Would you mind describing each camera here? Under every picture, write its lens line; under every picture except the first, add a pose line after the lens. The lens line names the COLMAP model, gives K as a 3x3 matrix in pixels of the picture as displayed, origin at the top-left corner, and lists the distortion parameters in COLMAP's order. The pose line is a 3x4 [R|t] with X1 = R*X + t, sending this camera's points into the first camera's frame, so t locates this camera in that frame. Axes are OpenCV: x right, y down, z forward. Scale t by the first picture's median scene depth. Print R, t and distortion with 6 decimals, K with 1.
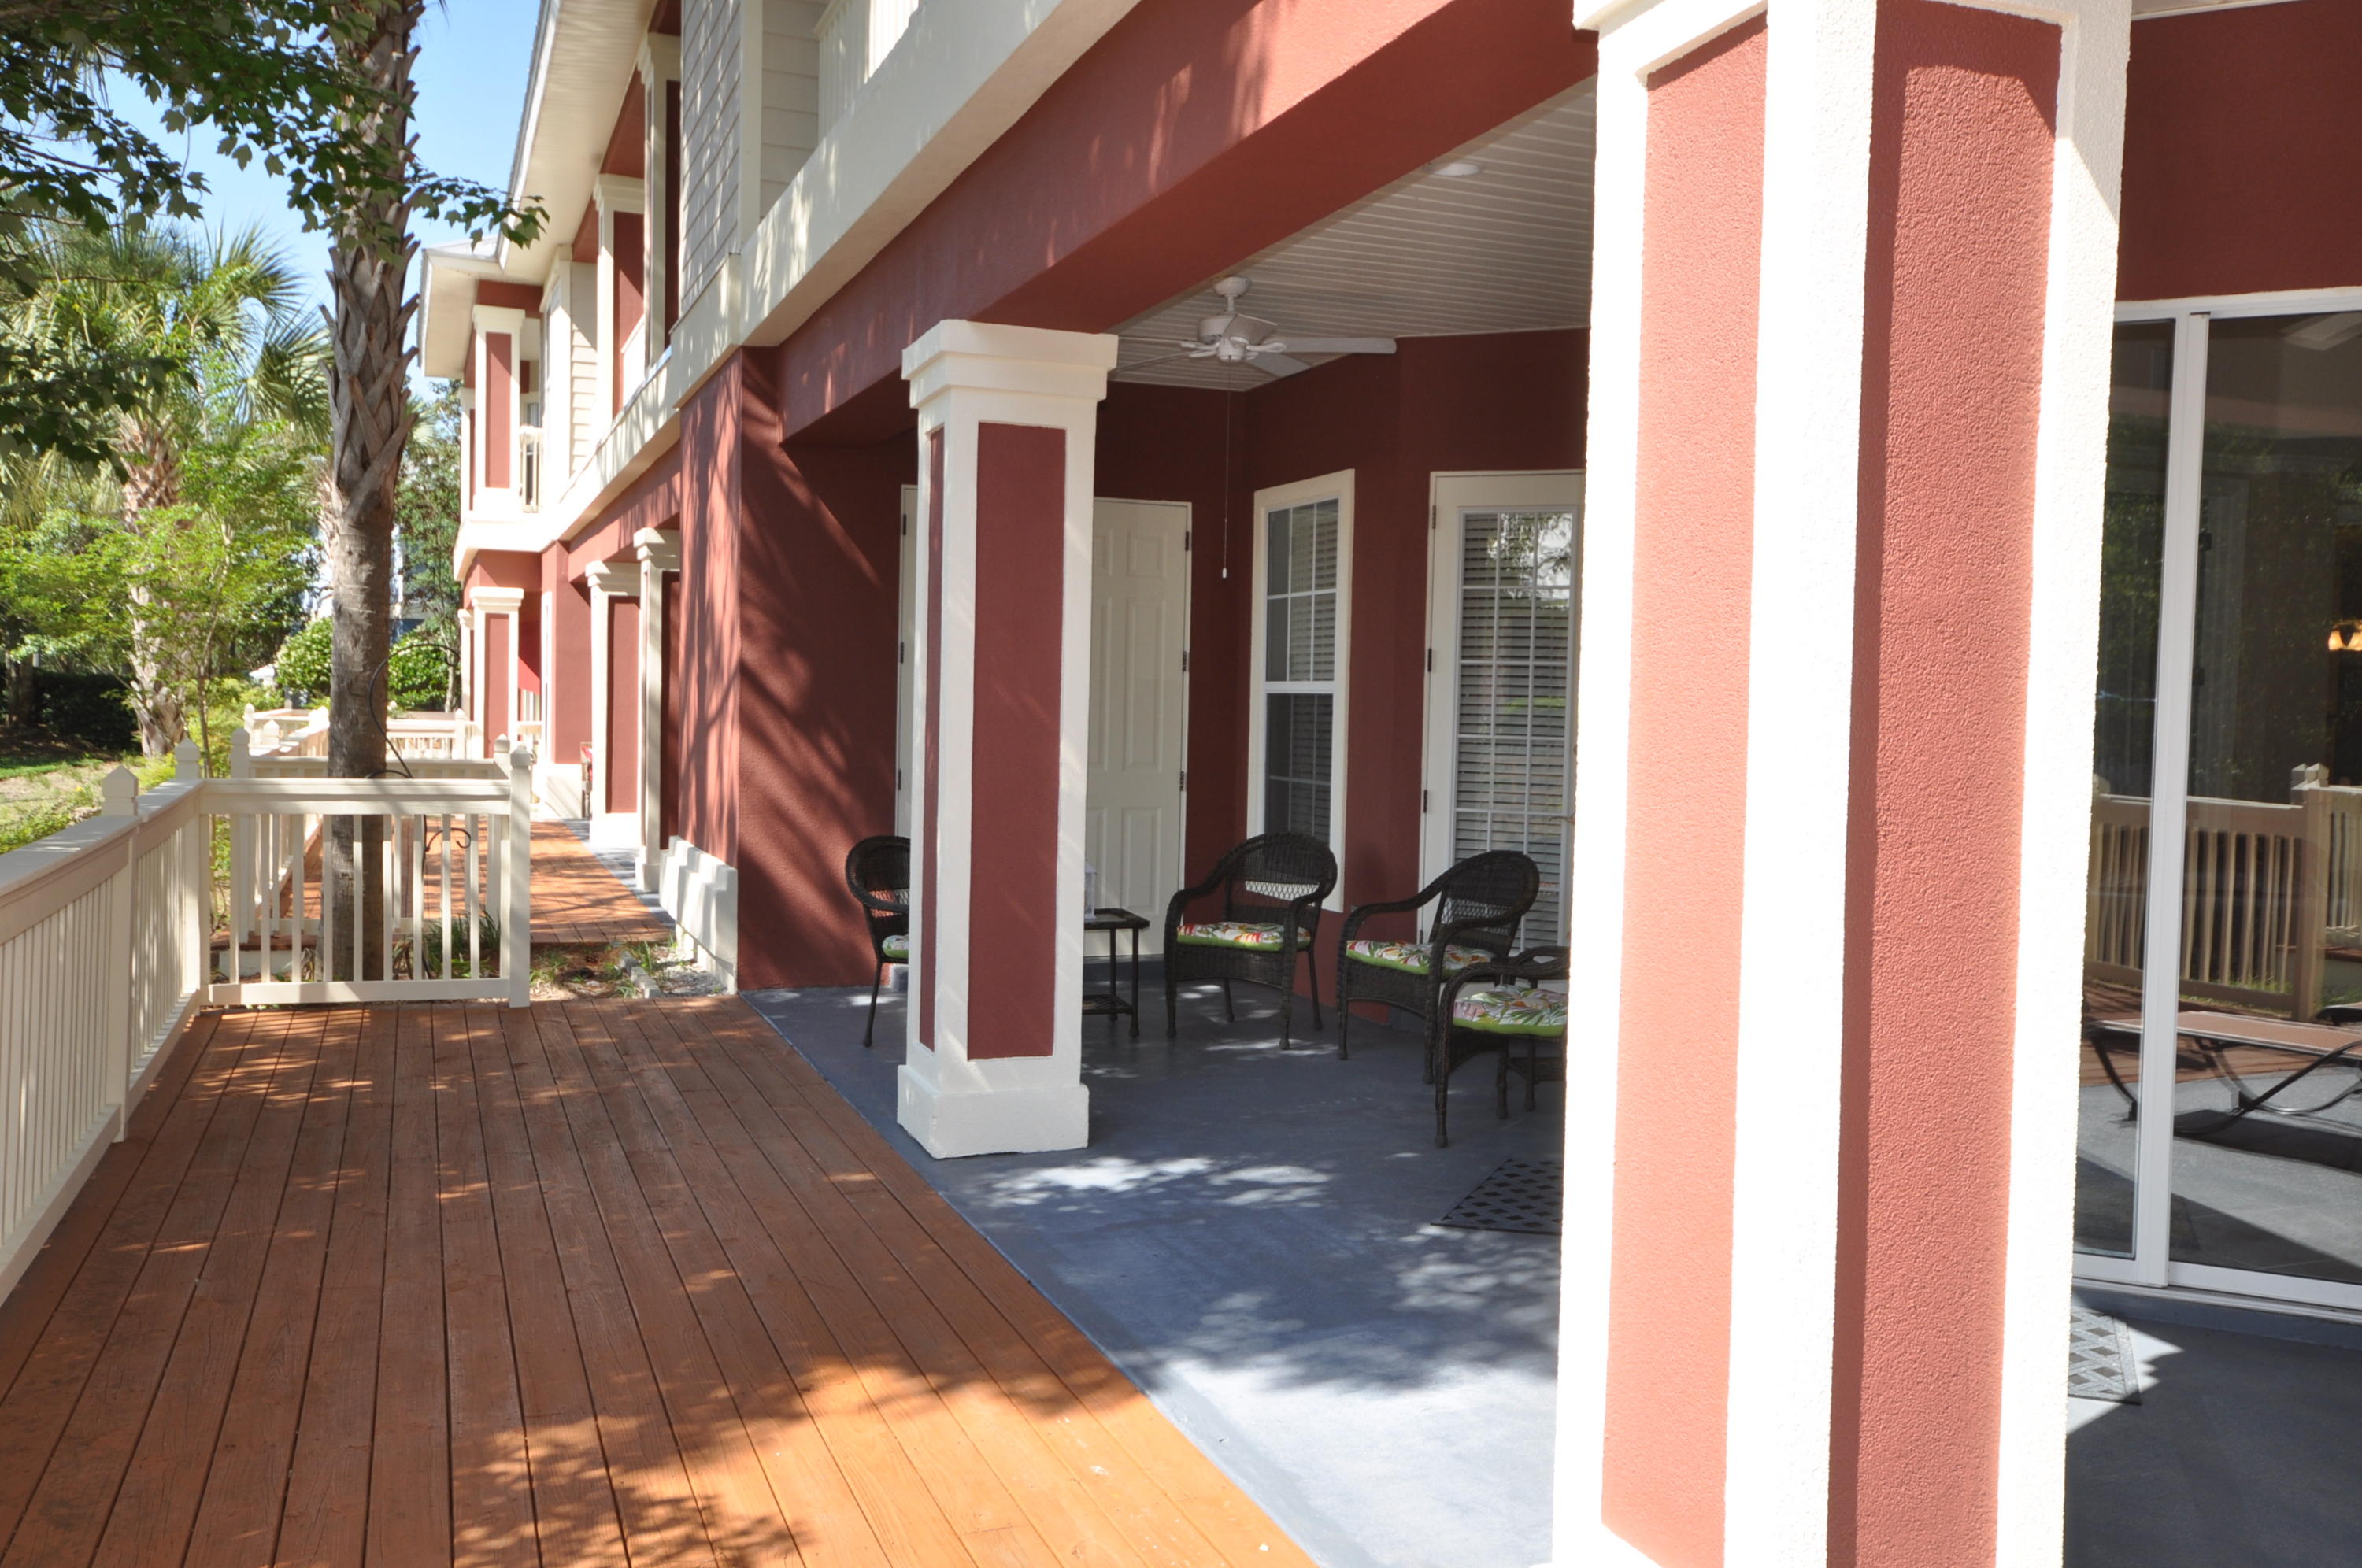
lens RADIAL K [[1914.8, 0, 1181.0], [0, 1914.8, 784.0], [0, 0, 1]] dist [0.001766, 0.001661]
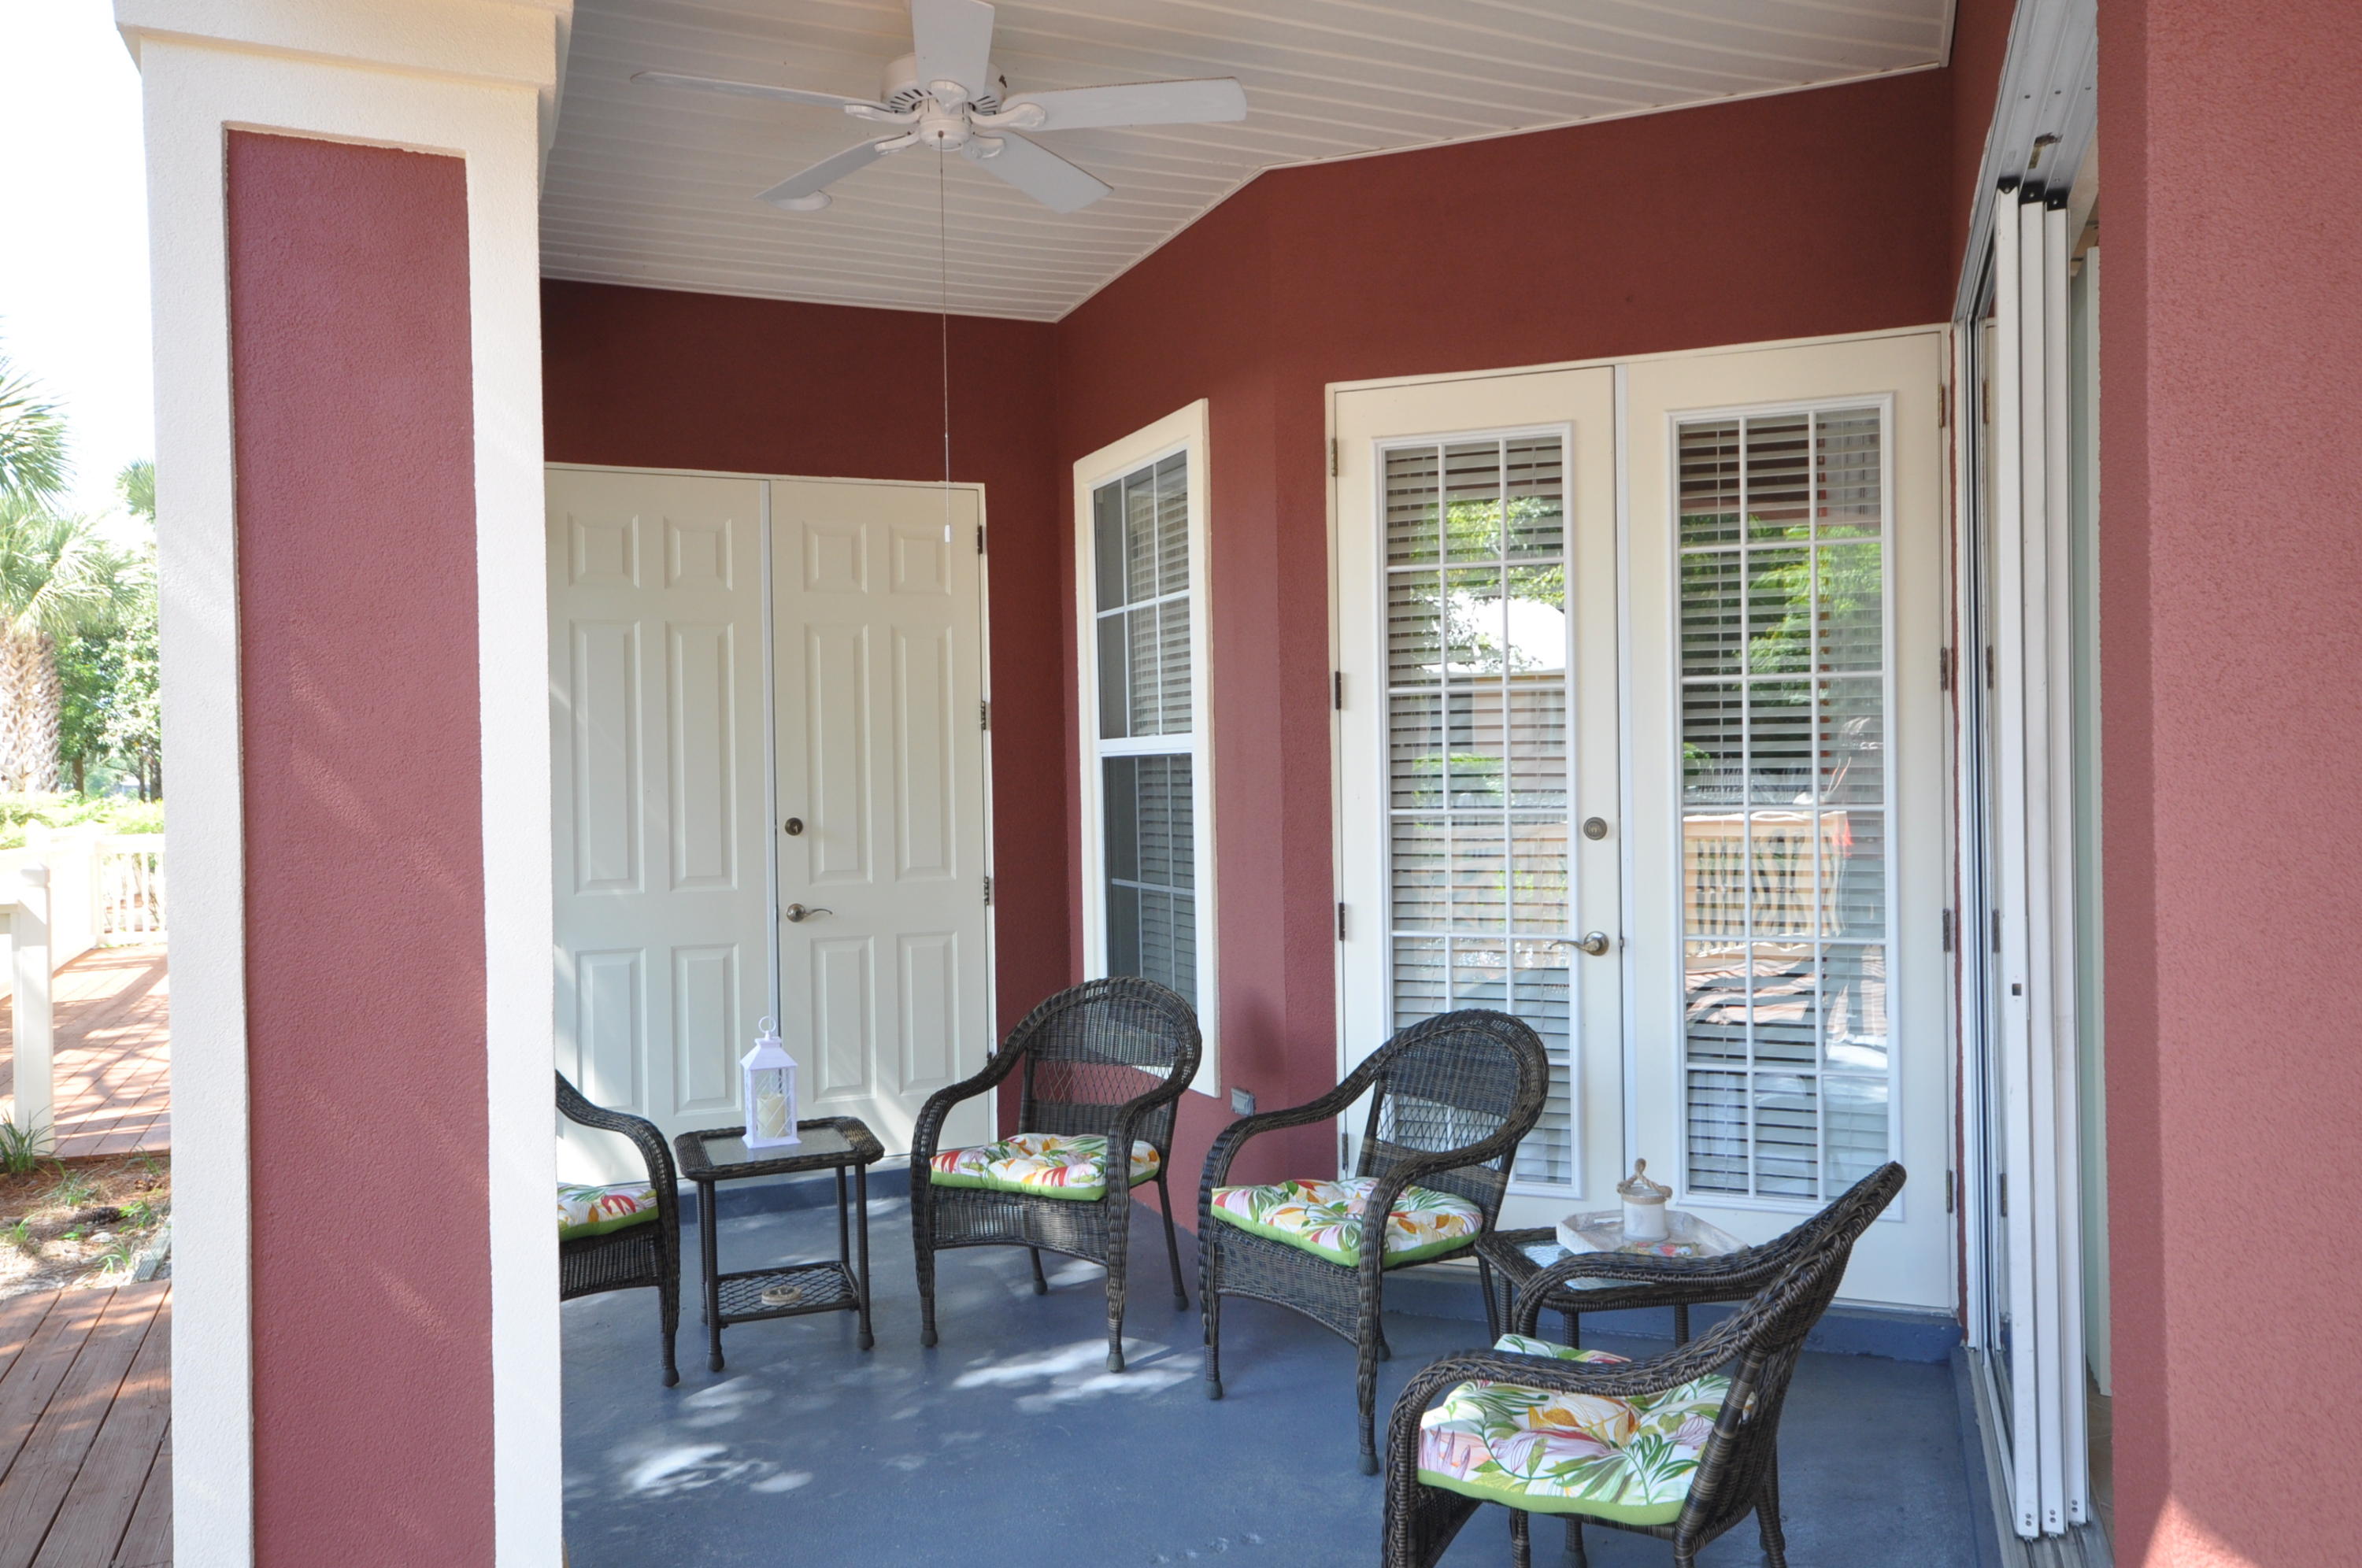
lens RADIAL K [[1738.3, 0, 1181.0], [0, 1738.3, 784.0], [0, 0, 1]] dist [0.007898, 0.004650]
pose [[0.998684, -0.040681, 0.031217, 0.060674], [0.041786, 0.998492, -0.035598, -0.017177], [-0.029722, 0.036856, 0.998879, 0.443970]]
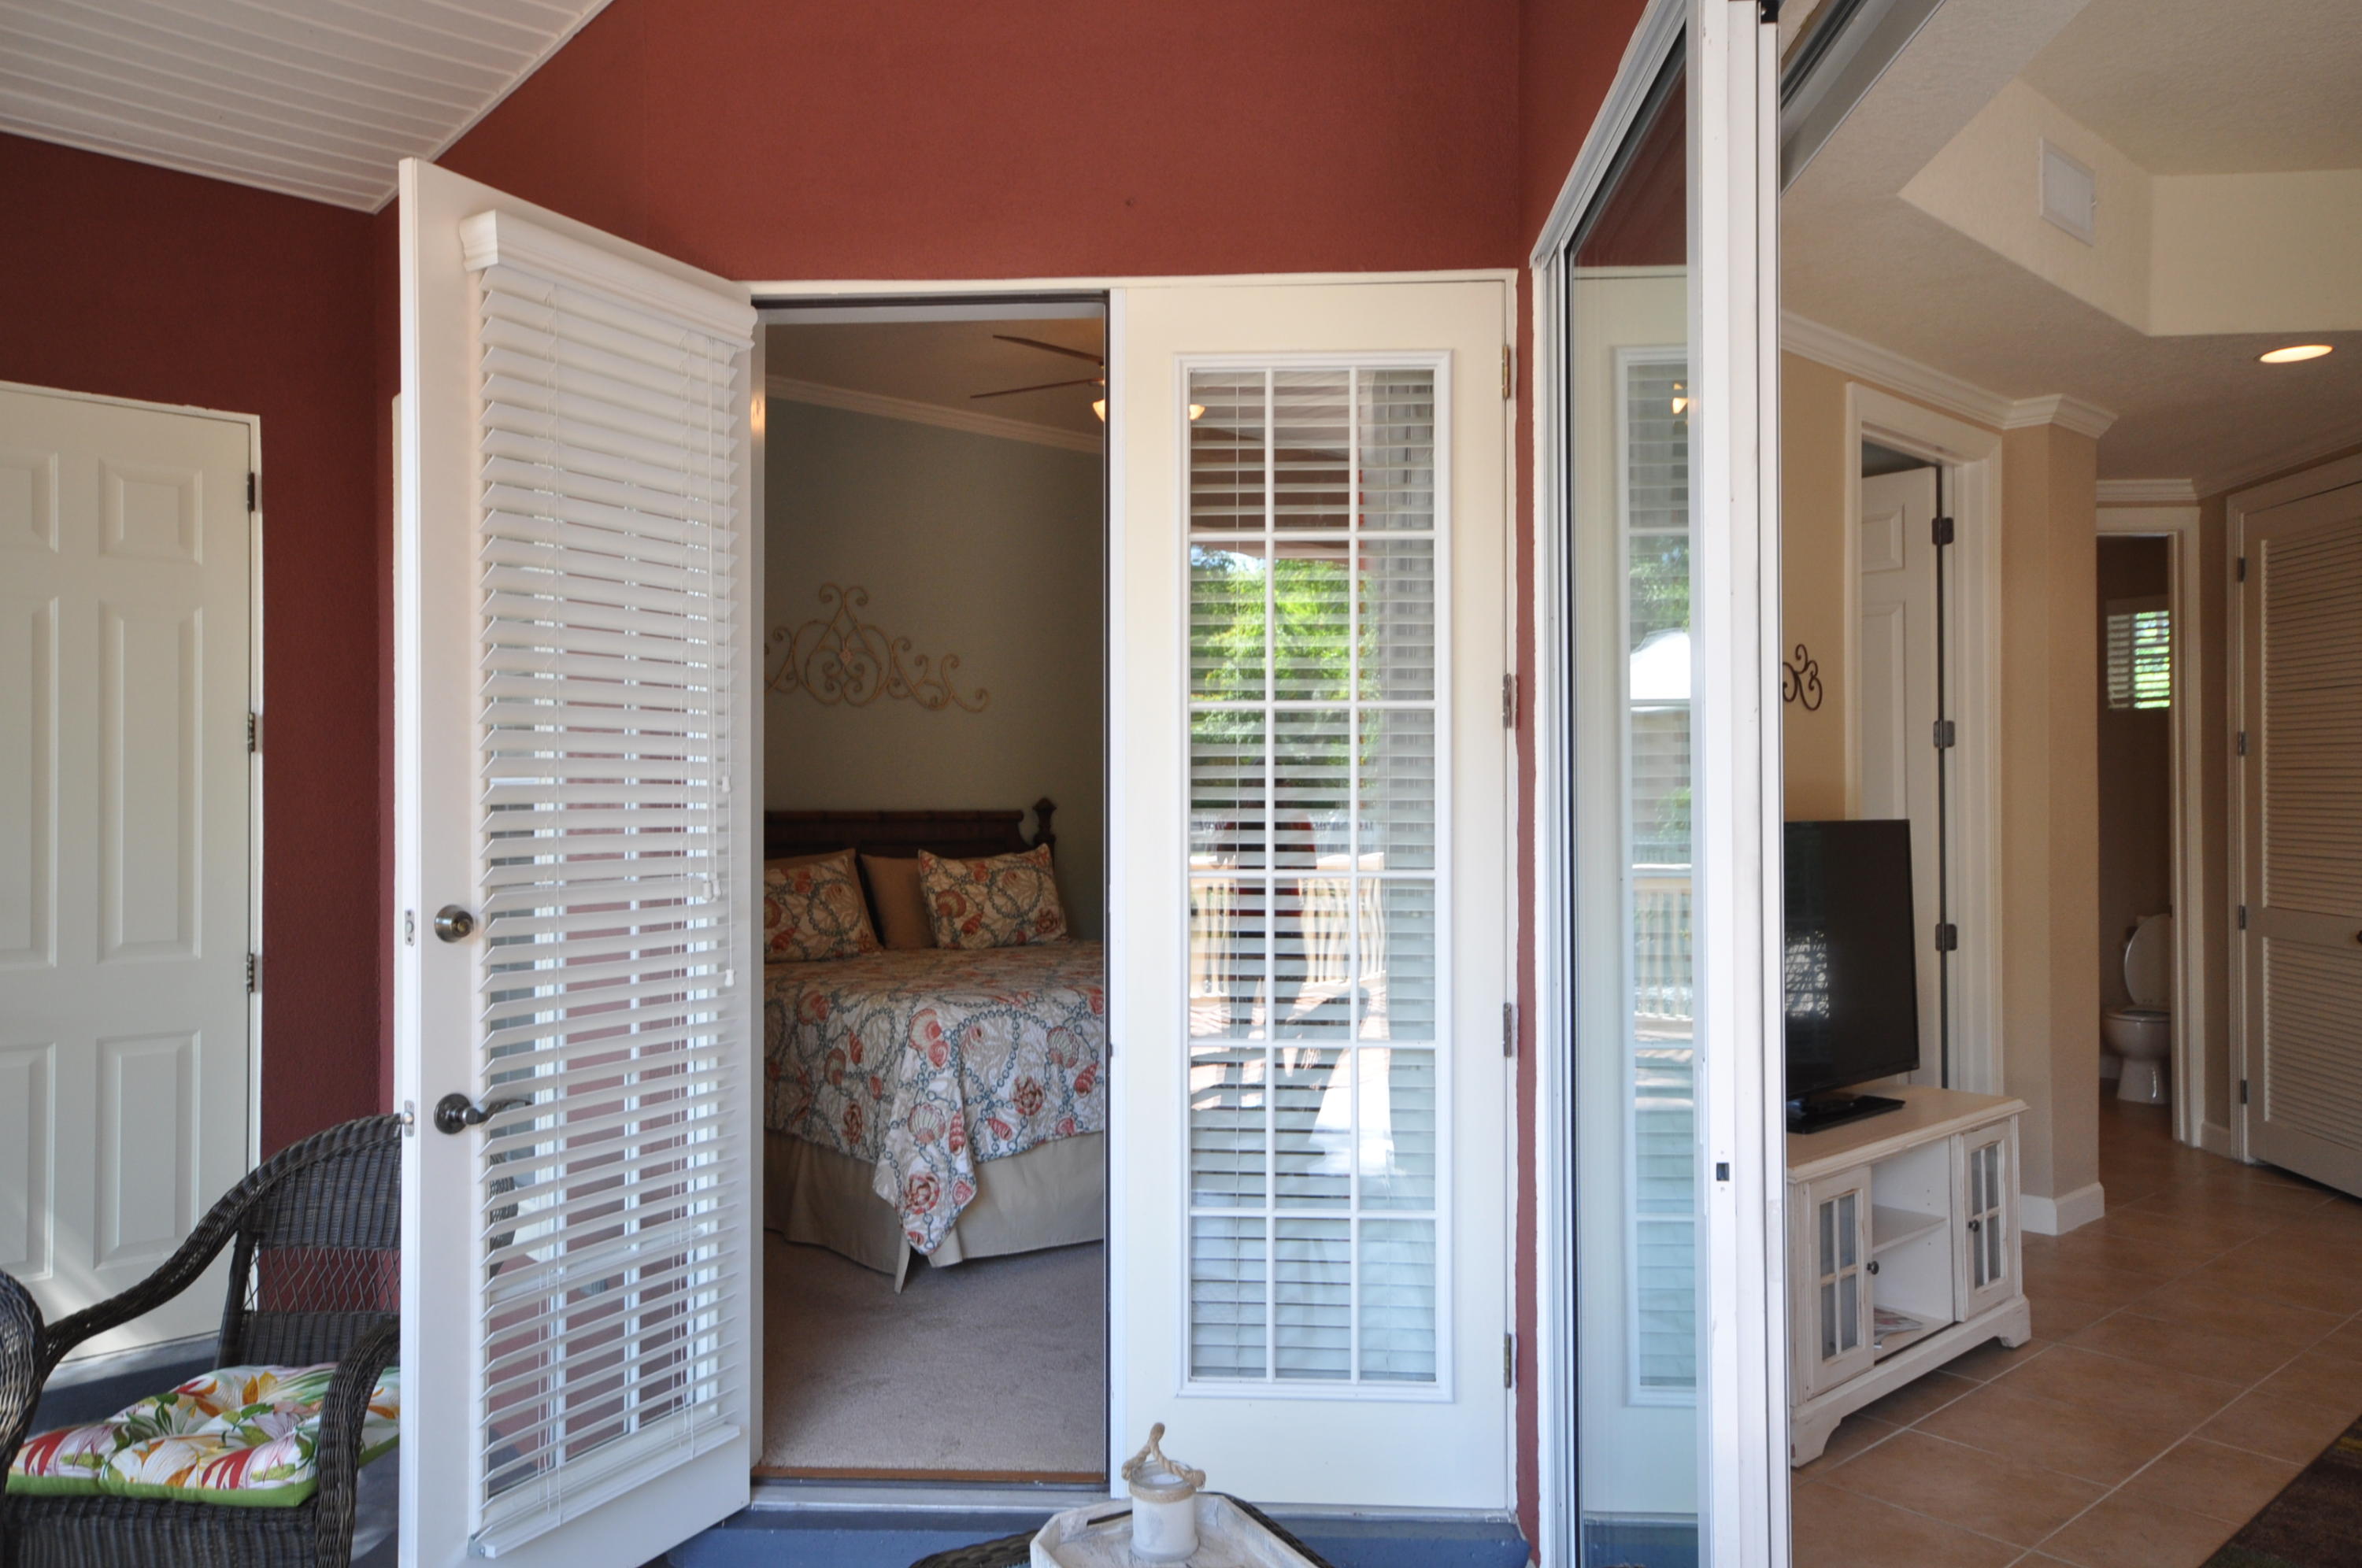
lens RADIAL K [[1619.0, 0, 1181.0], [0, 1619.0, 784.0], [0, 0, 1]] dist [0.003690, -0.001167]
pose [[0.938550, -0.021303, 0.344486, 0.097949], [0.039290, 0.998200, -0.045316, -0.025831], [-0.342900, 0.056066, 0.937697, 0.613124]]
